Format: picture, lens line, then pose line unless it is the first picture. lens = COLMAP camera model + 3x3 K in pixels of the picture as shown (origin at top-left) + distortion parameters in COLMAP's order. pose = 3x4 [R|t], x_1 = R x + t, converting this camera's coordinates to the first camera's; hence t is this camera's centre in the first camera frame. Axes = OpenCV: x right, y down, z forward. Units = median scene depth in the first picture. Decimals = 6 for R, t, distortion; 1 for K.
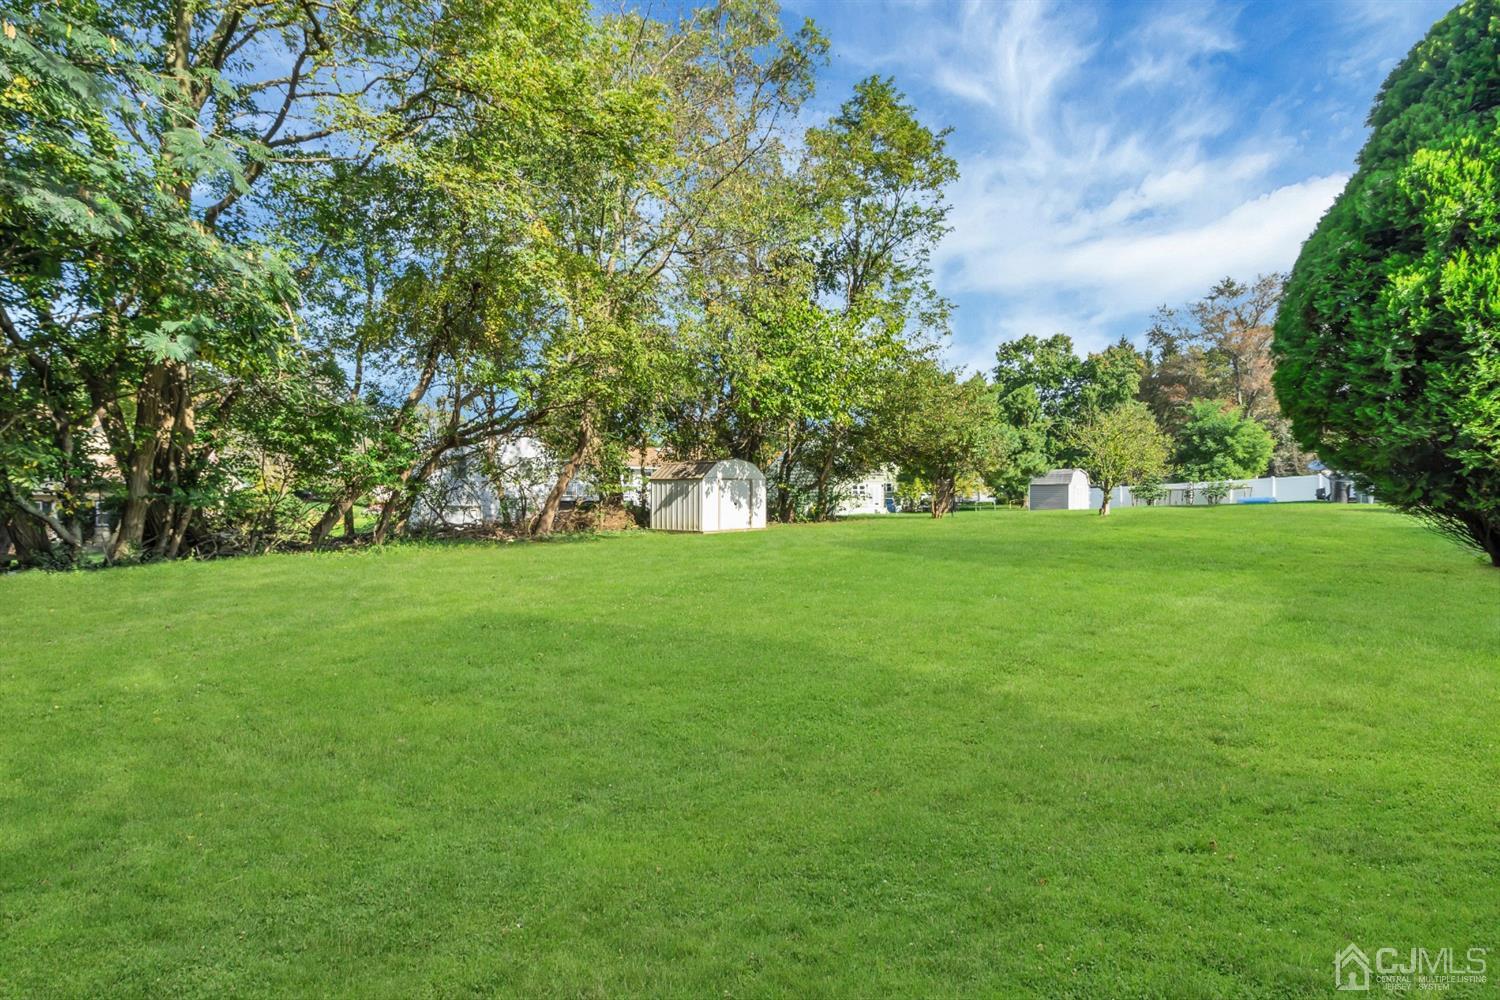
lens RADIAL K [[676.6, 0, 749.3], [0, 676.6, 497.1], [0, 0, 1]] dist [-0.005121, 0.000536]
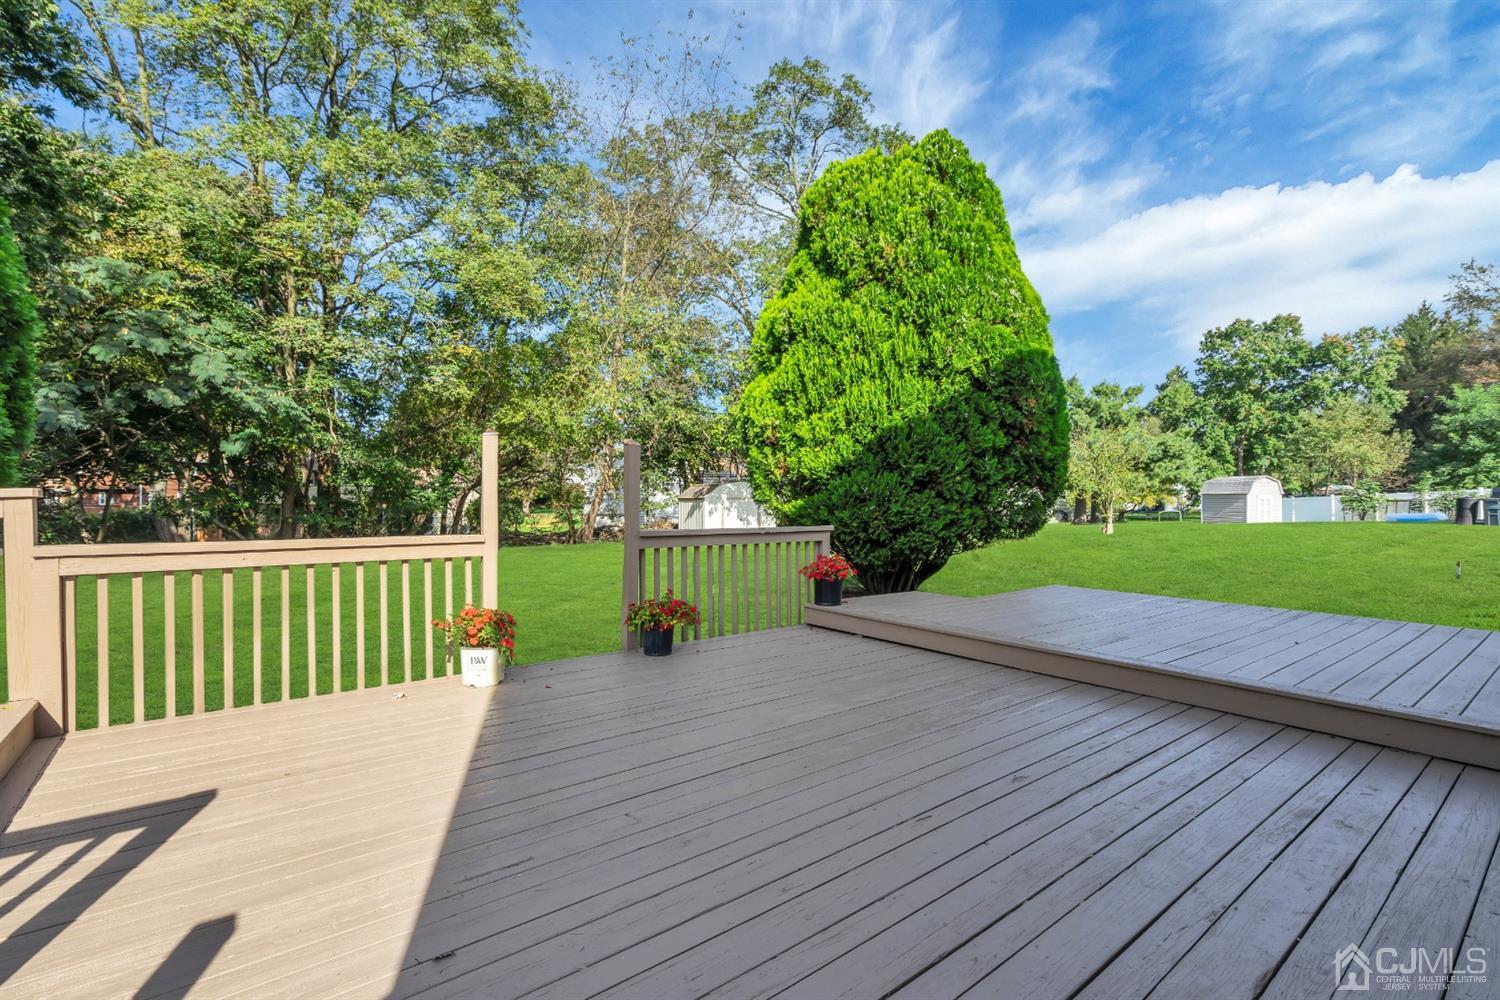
lens RADIAL K [[674.9, 0, 749.7], [0, 674.9, 498.0], [0, 0, 1]] dist [-0.008811, 0.004535]
pose [[0.930698, -0.000870, -0.365786, 0.181821], [-0.000382, 0.999994, -0.003352, -0.010327], [0.365787, 0.003259, 0.930693, -0.039087]]
